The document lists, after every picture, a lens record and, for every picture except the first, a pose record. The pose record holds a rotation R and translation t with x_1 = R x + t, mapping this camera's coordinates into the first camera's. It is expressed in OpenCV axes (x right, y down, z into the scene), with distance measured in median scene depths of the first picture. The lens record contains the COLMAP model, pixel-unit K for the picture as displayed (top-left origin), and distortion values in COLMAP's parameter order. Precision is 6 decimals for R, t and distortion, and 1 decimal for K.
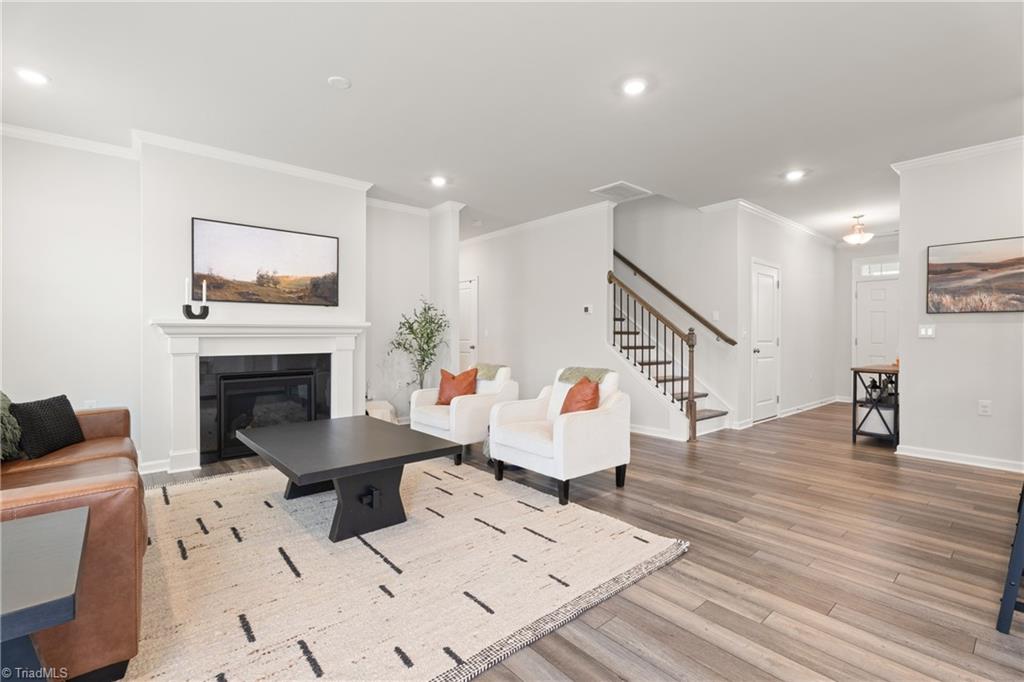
lens RADIAL K [[456.2, 0, 509.6], [0, 456.2, 339.2], [0, 0, 1]] dist [-0.001649, 0.002488]
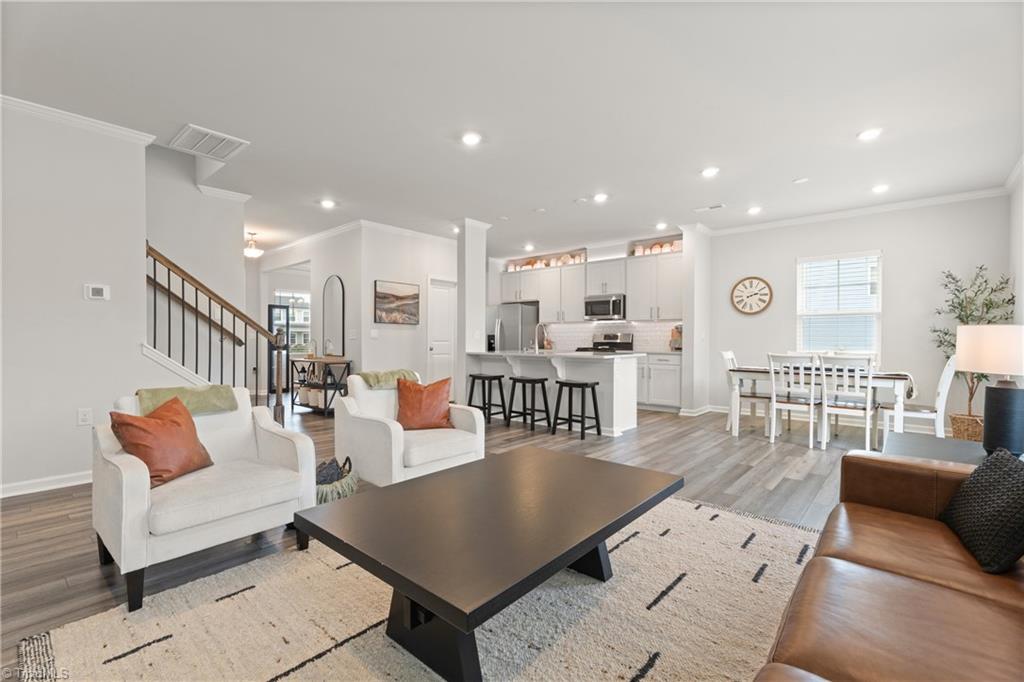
lens RADIAL K [[456.2, 0, 508.3], [0, 456.2, 340.9], [0, 0, 1]] dist [-0.001649, 0.002488]
pose [[-0.138832, -0.007686, 0.990286, -0.758965], [0.003074, 0.999962, 0.008192, -0.005007], [-0.990311, 0.004181, -0.138803, 0.822472]]
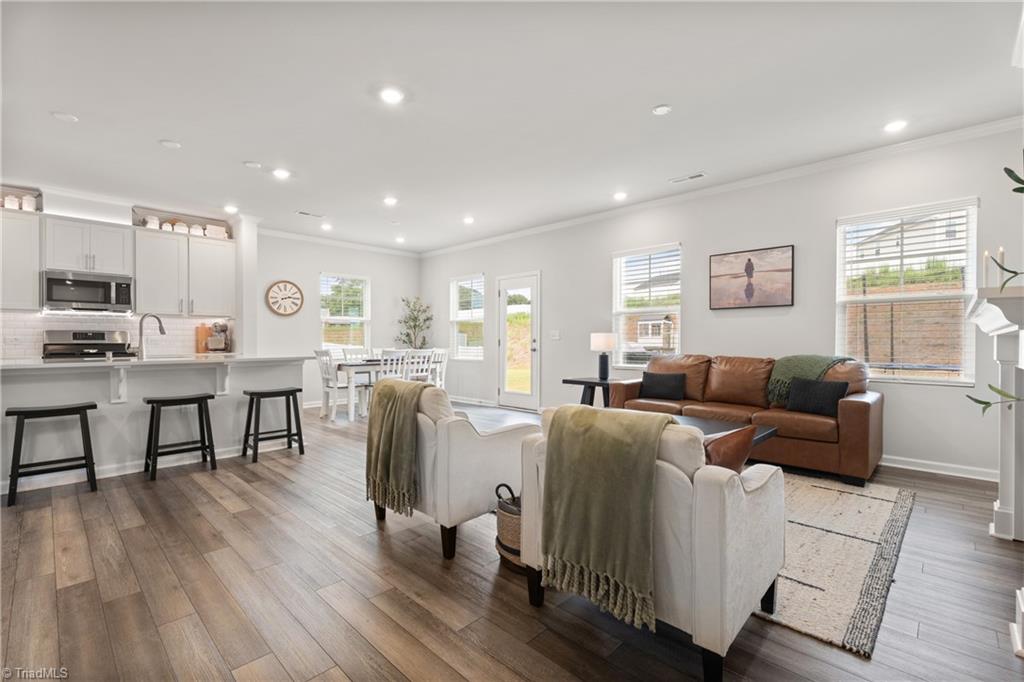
lens RADIAL K [[456.2, 0, 509.2], [0, 456.2, 343.4], [0, 0, 1]] dist [-0.001649, 0.002488]
pose [[-0.995993, -0.001407, -0.089417, 0.072465], [-0.002515, 0.999921, 0.012285, -0.001484], [0.089393, 0.012461, -0.995918, 1.581865]]
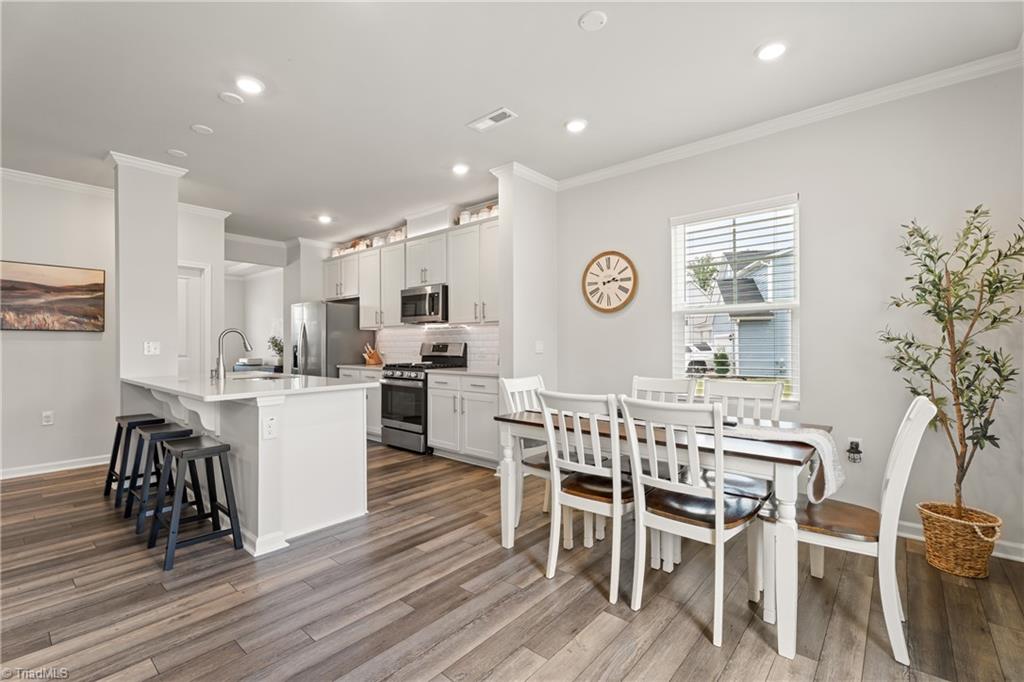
lens RADIAL K [[456.2, 0, 510.8], [0, 456.2, 340.8], [0, 0, 1]] dist [-0.001649, 0.002488]
pose [[-0.151798, 0.003719, 0.988405, -0.205390], [0.010222, 0.999945, -0.002193, -0.020991], [-0.988359, 0.009770, -0.151827, 0.073712]]
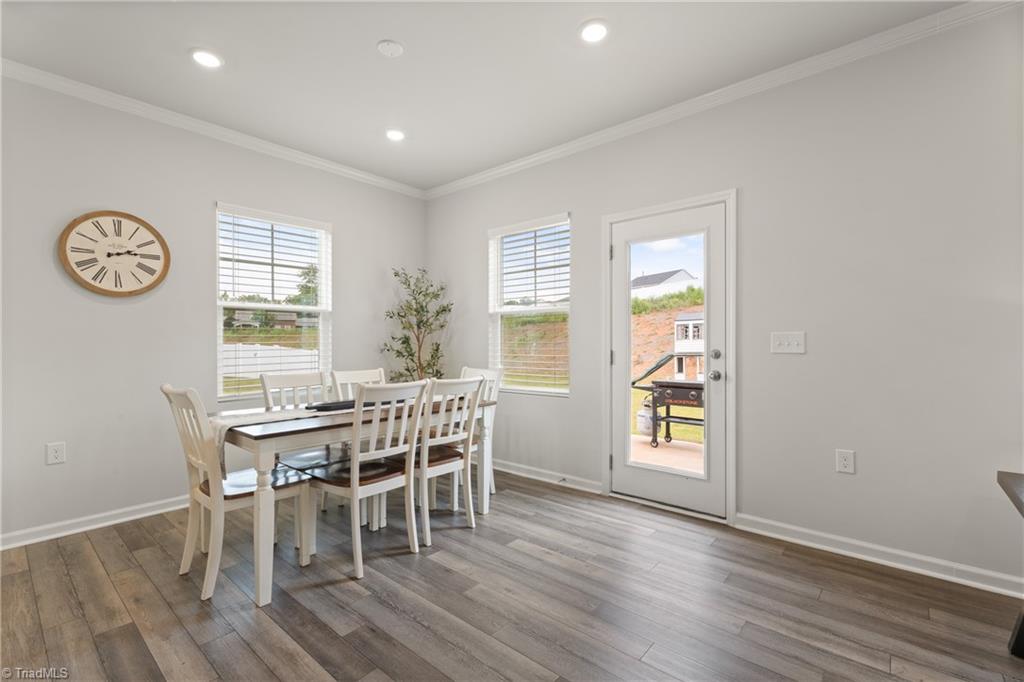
lens RADIAL K [[456.2, 0, 510.0], [0, 456.2, 344.4], [0, 0, 1]] dist [-0.001649, 0.002488]
pose [[-0.988524, 0.001293, -0.151059, 0.273184], [-0.000150, 0.999955, 0.009536, -0.014716], [0.151064, 0.009449, -0.988479, 0.533931]]
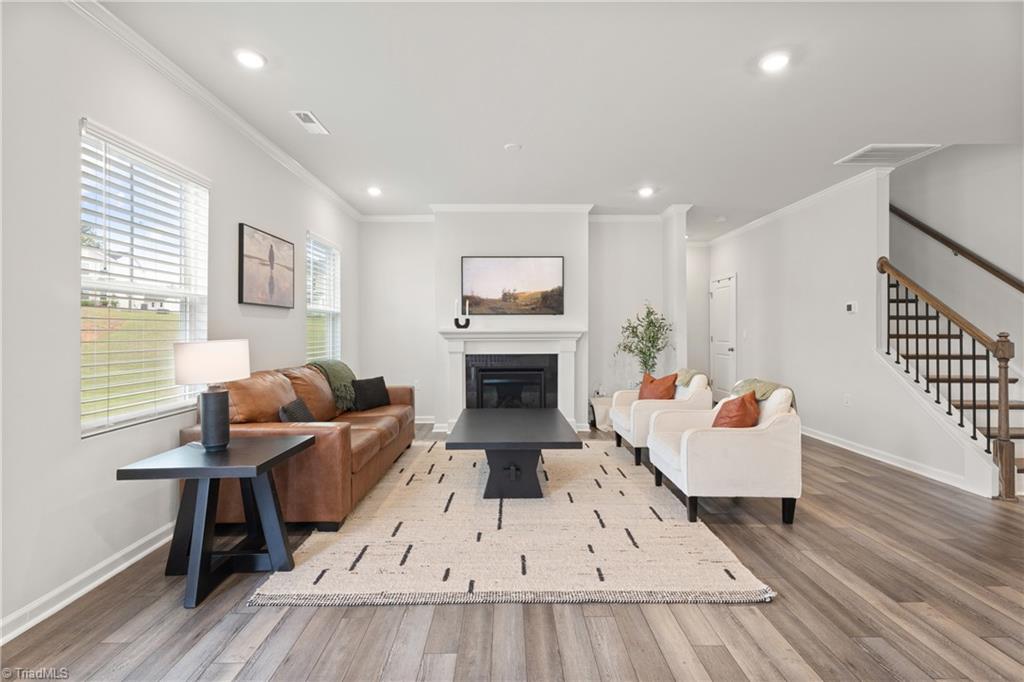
lens RADIAL K [[456.2, 0, 511.8], [0, 456.2, 331.1], [0, 0, 1]] dist [-0.001649, 0.002488]
pose [[0.765935, -0.002080, -0.642915, 0.342106], [-0.002509, 0.999977, -0.006225, -0.025604], [0.642913, 0.006381, 0.765912, 0.010324]]
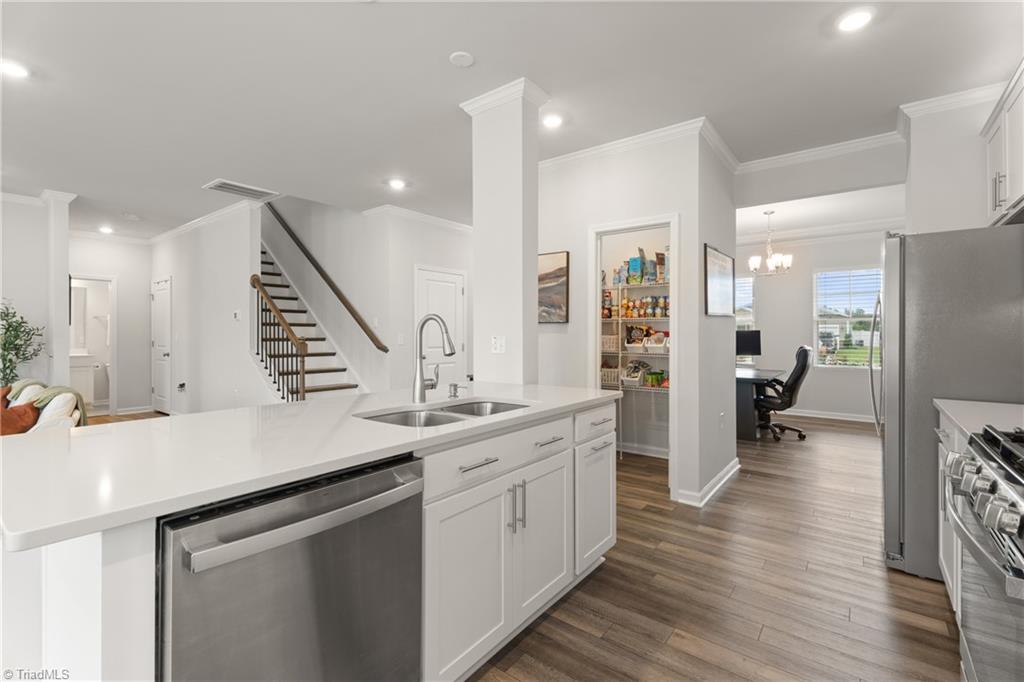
lens RADIAL K [[456.2, 0, 503.5], [0, 456.2, 333.6], [0, 0, 1]] dist [-0.001649, 0.002488]
pose [[0.980244, -0.003140, 0.197767, 0.774013], [0.004771, 0.999958, -0.007768, -0.027085], [-0.197735, 0.008558, 0.980218, -0.021142]]
